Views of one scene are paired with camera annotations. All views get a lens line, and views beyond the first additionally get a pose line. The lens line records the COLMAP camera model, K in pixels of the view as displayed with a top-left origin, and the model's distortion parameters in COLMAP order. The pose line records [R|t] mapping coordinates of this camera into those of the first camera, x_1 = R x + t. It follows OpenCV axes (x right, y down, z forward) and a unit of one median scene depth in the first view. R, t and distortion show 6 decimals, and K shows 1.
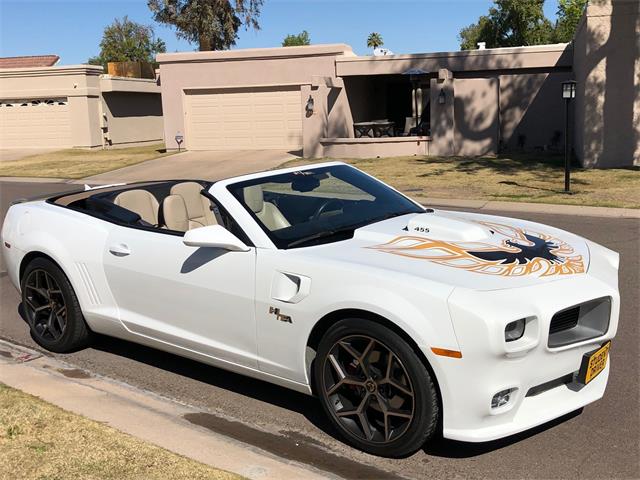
lens RADIAL K [[810.3, 0, 320.0], [0, 810.3, 240.0], [0, 0, 1]] dist [0.013028, 0.014741]
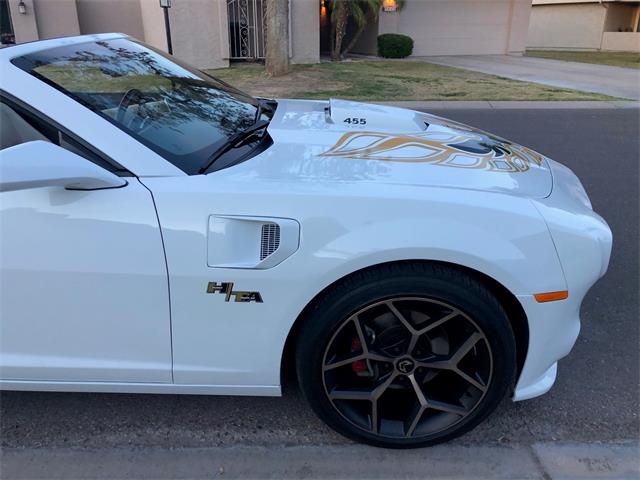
lens RADIAL K [[551.0, 0, 353.6], [0, 551.0, 236.7], [0, 0, 1]] dist [0.001289, 0.002780]
pose [[0.749691, -0.202624, 0.630005, -0.198610], [0.080907, 0.972896, 0.216628, -0.018488], [-0.656823, -0.111432, 0.745765, 0.607157]]
